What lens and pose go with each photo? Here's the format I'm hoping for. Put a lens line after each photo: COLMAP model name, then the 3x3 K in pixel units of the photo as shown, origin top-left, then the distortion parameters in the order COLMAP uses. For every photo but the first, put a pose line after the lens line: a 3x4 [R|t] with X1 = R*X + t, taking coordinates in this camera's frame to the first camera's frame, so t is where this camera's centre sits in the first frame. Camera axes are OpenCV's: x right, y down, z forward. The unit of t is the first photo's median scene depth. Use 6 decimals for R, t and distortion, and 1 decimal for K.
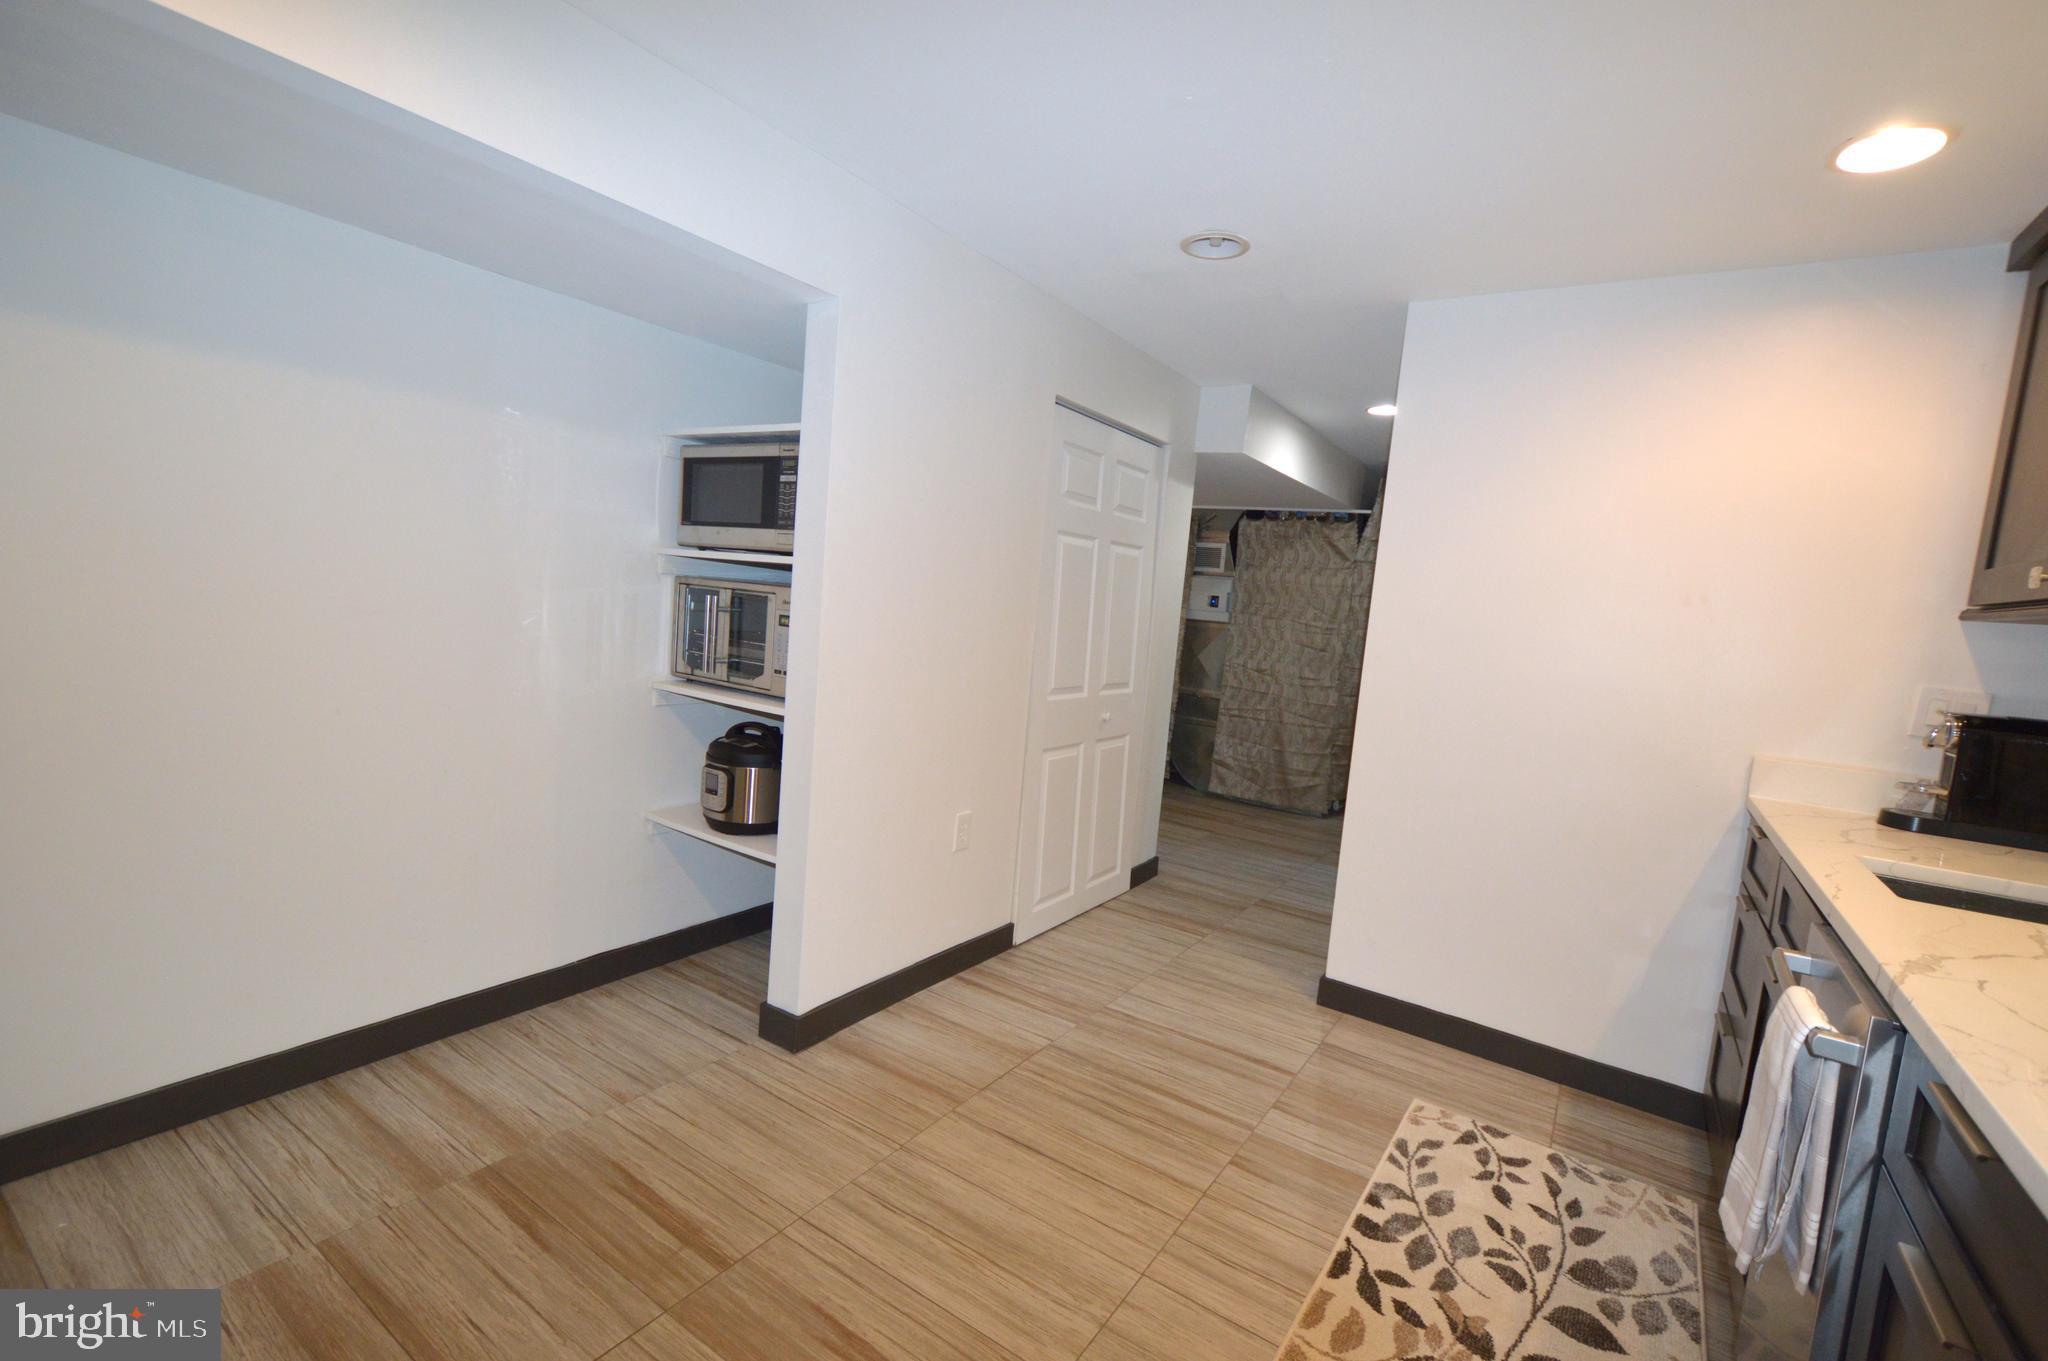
lens RADIAL K [[901.1, 0, 1023.1], [0, 901.1, 683.4], [0, 0, 1]] dist [0.004861, -0.004613]
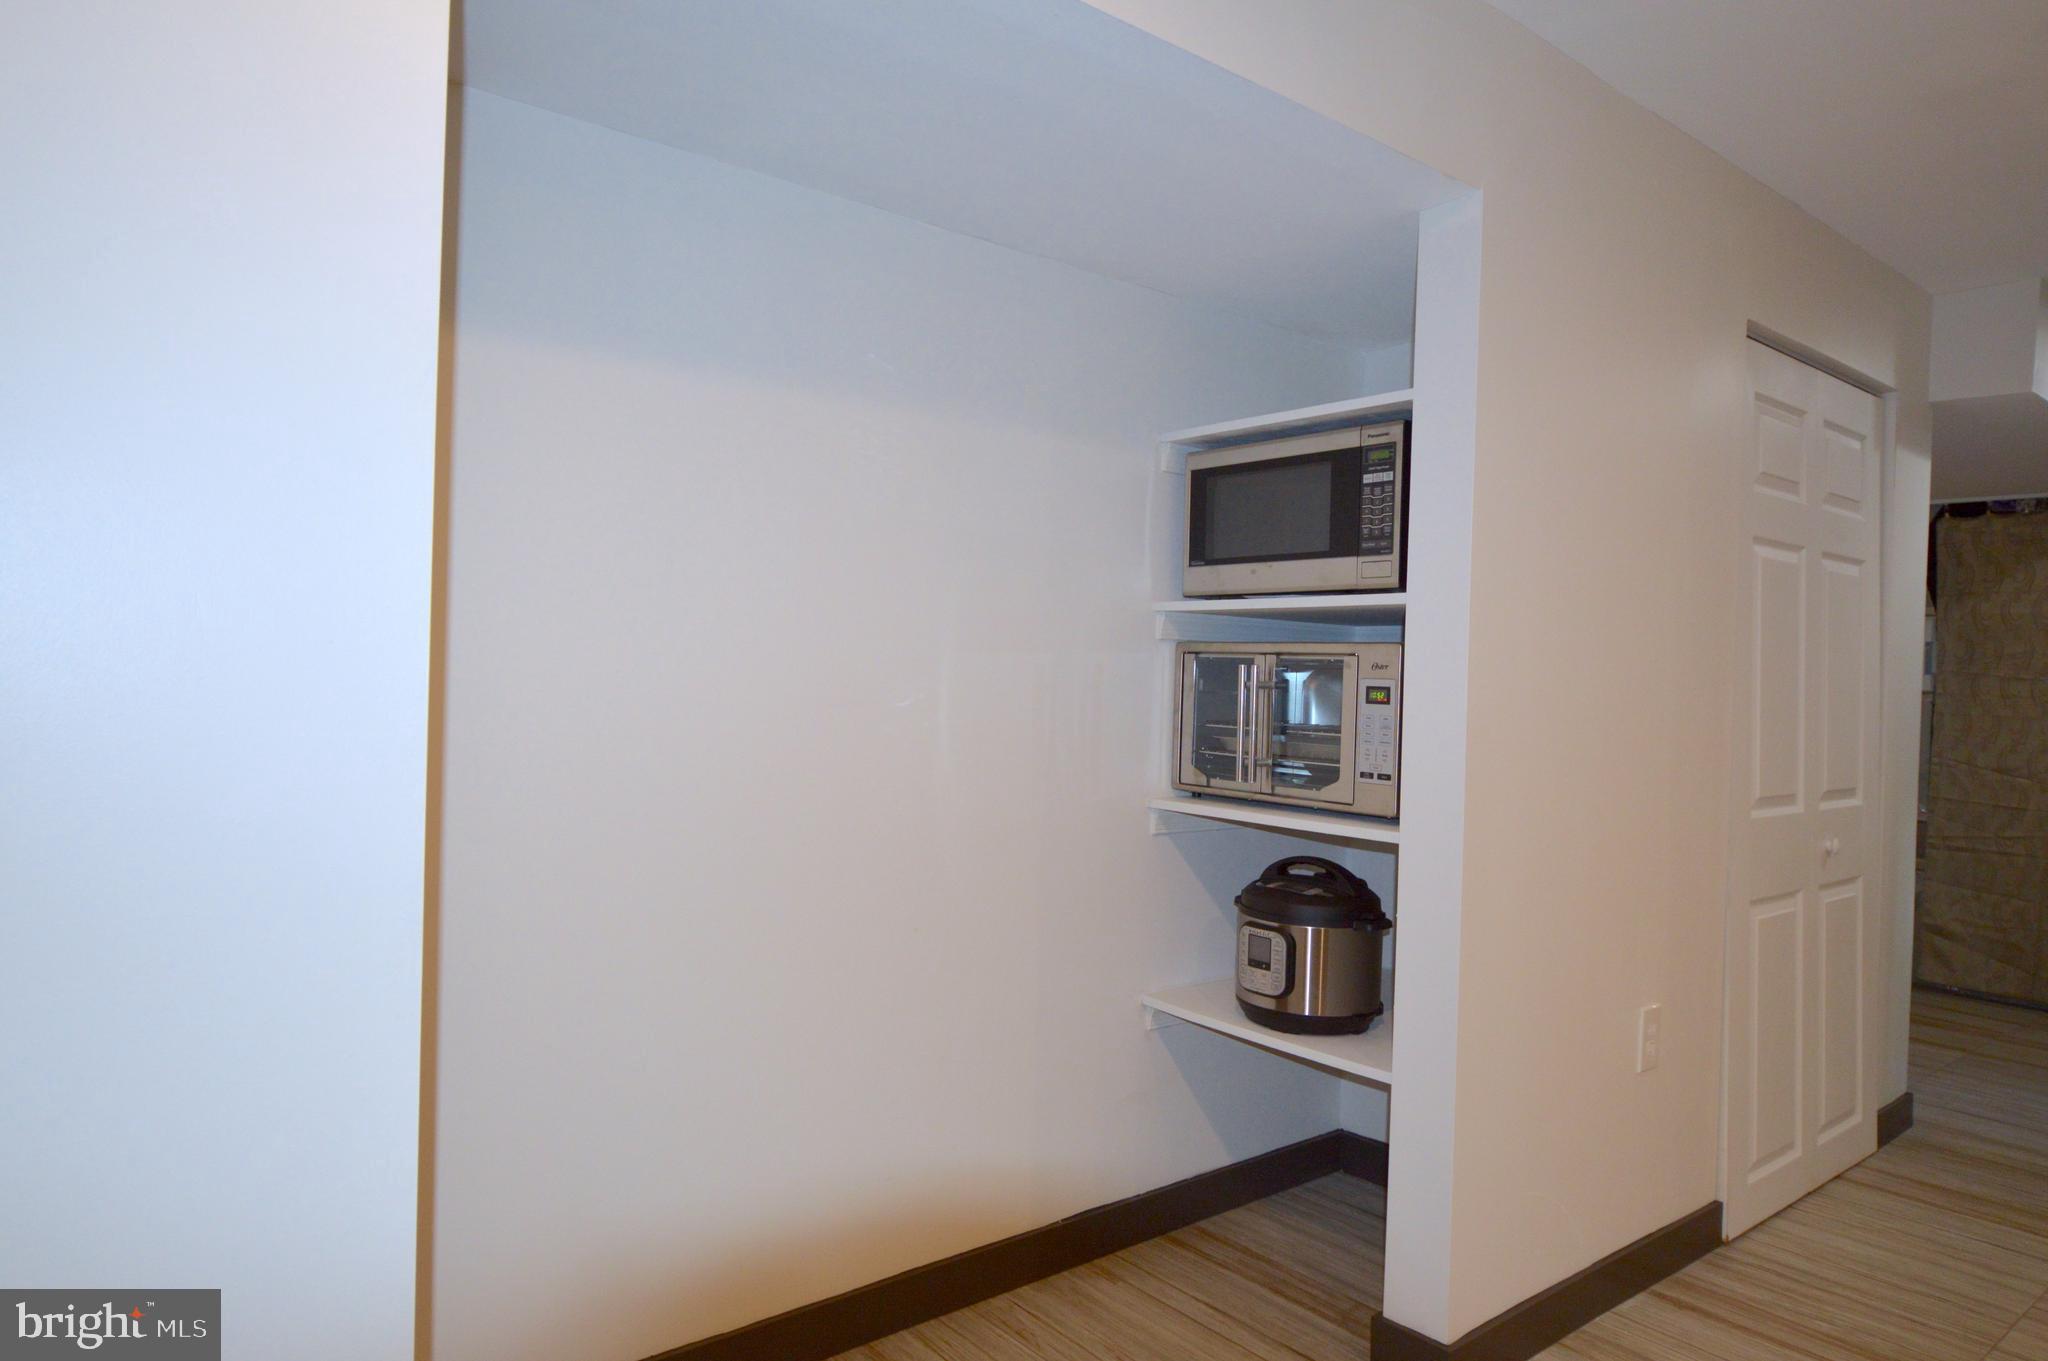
lens RADIAL K [[1266.7, 0, 1022.8], [0, 1266.7, 676.3], [0, 0, 1]] dist [-0.002972, -0.002912]
pose [[0.954656, -0.053214, -0.292917, -0.209266], [0.020136, 0.993184, -0.114805, 0.013744], [0.297030, 0.103701, 0.949221, 0.055192]]
